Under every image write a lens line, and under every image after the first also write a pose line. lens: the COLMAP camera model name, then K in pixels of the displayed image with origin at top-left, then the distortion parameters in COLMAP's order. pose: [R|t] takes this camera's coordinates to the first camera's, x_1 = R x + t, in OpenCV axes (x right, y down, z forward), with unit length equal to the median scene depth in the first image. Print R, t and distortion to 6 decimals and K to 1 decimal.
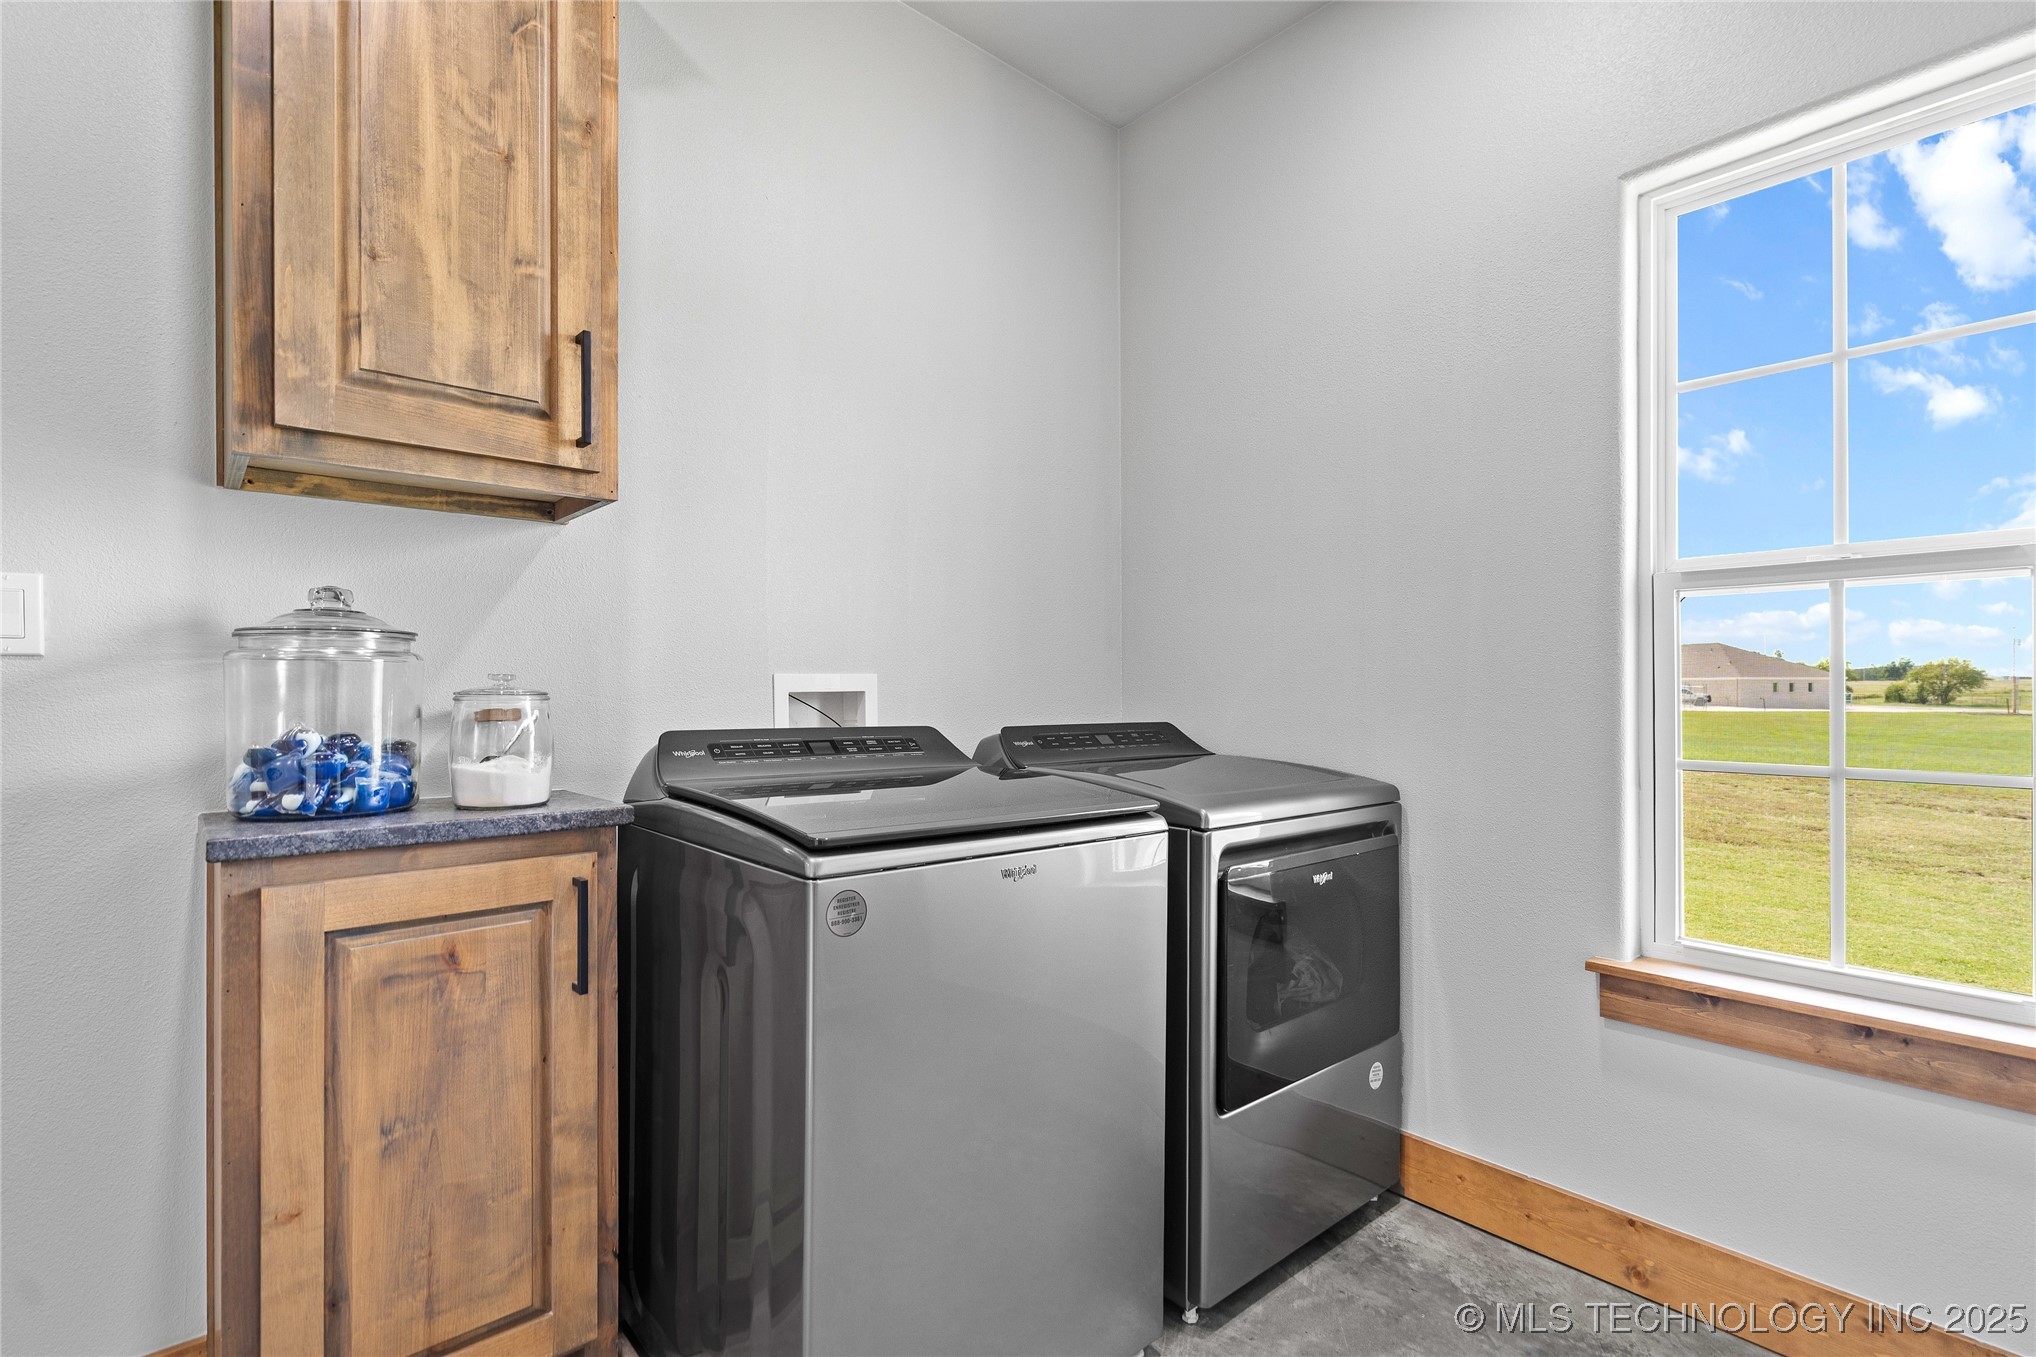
lens RADIAL K [[950.6, 0, 1016.3], [0, 950.6, 681.9], [0, 0, 1]] dist [-0.002312, -0.000211]
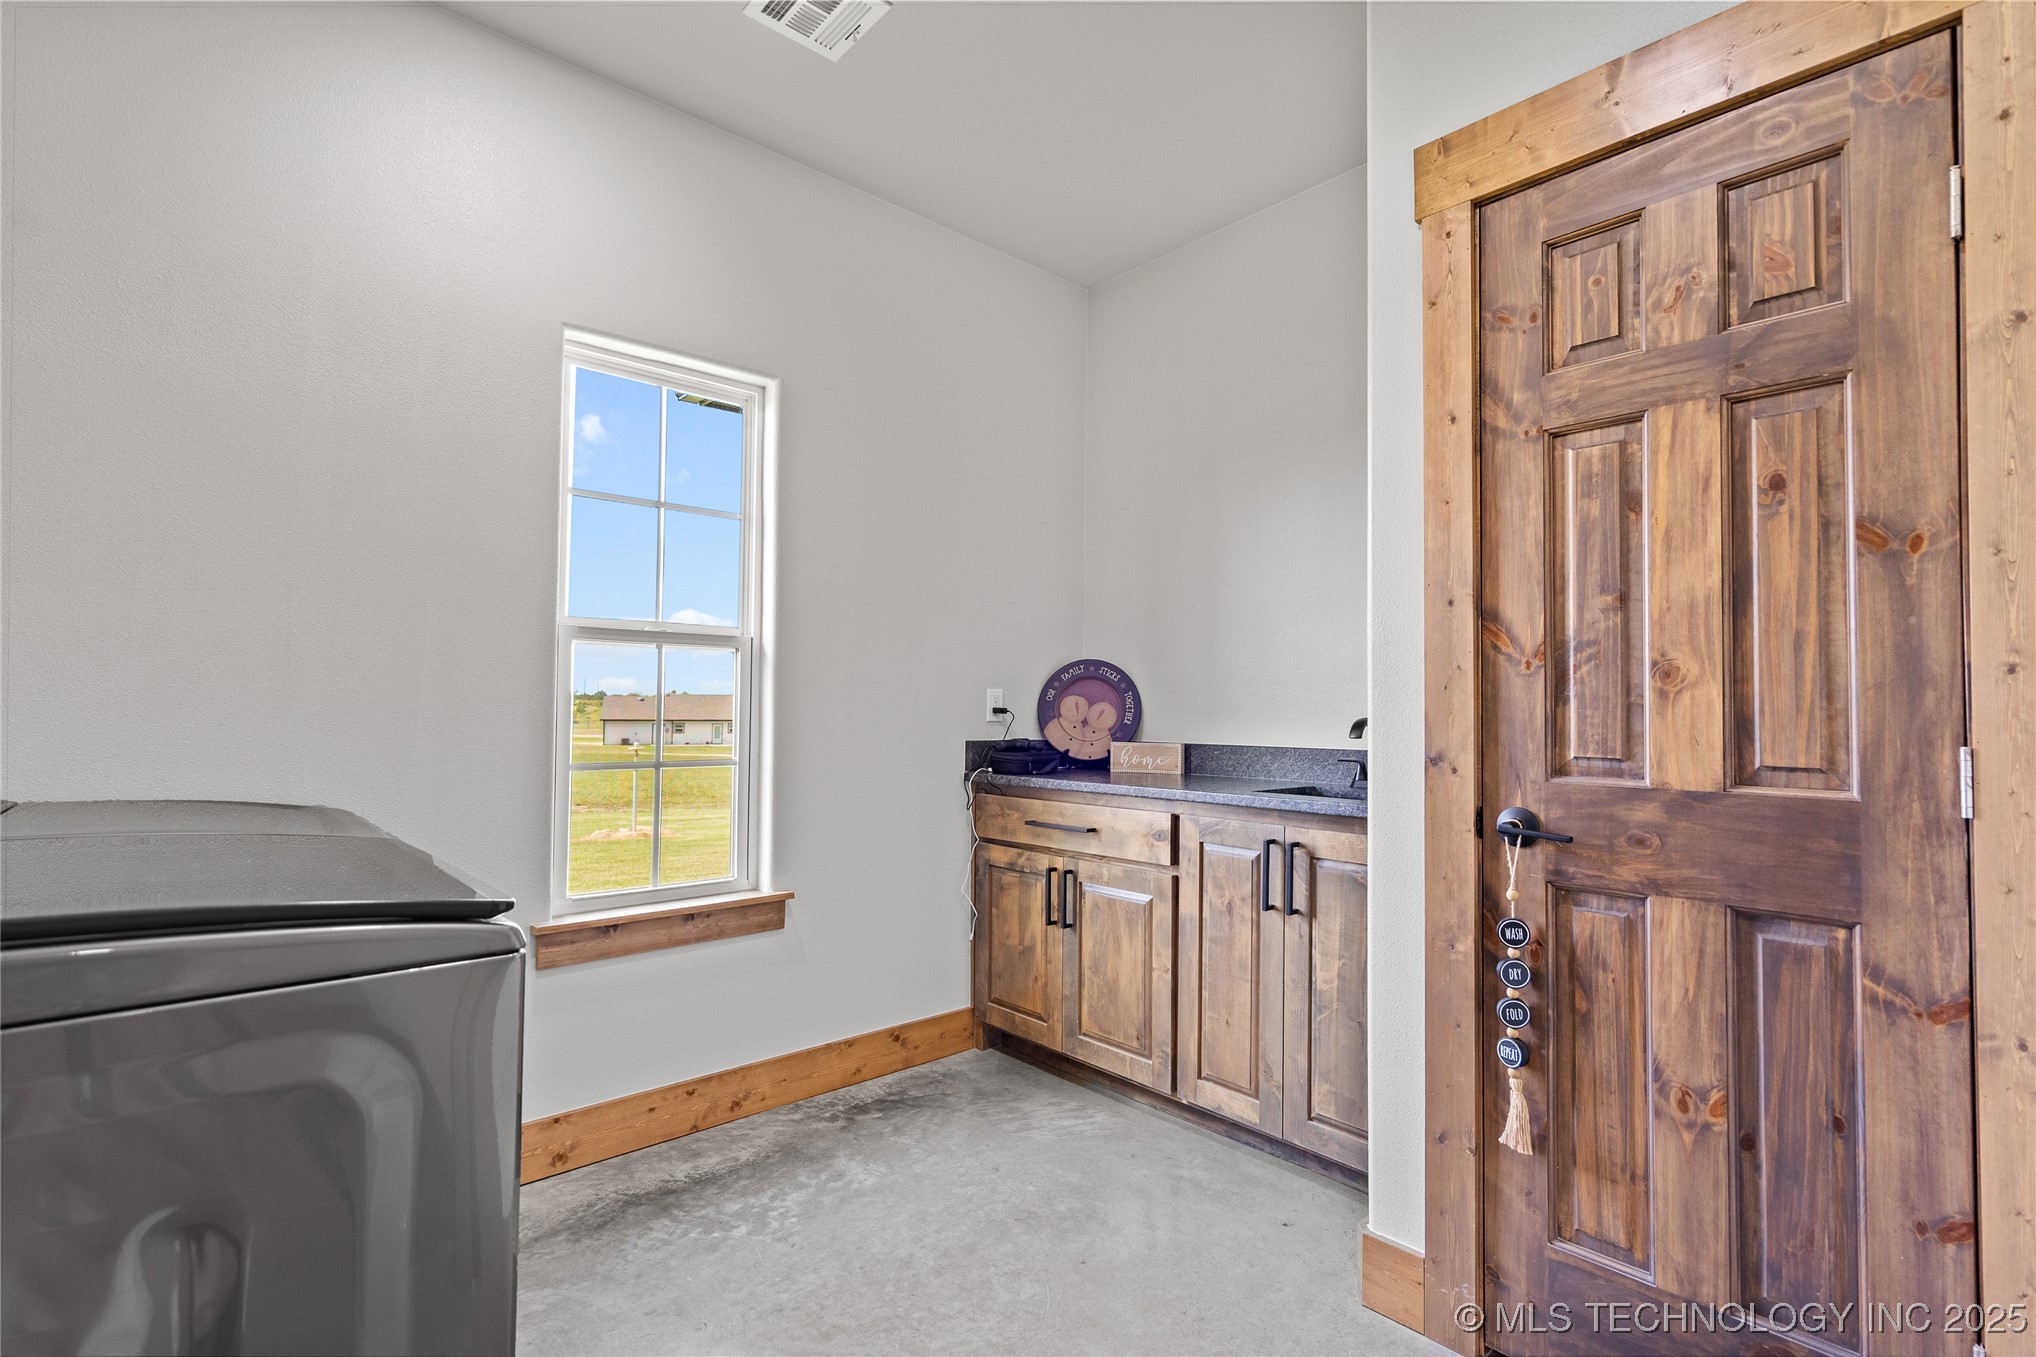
lens RADIAL K [[950.6, 0, 1016.3], [0, 950.6, 681.9], [0, 0, 1]] dist [-0.002312, -0.000211]
pose [[-0.011449, 0.031331, 0.999444, -0.737866], [-0.008379, 0.999471, -0.031427, 0.004345], [-0.999899, -0.008734, -0.011181, 0.421911]]
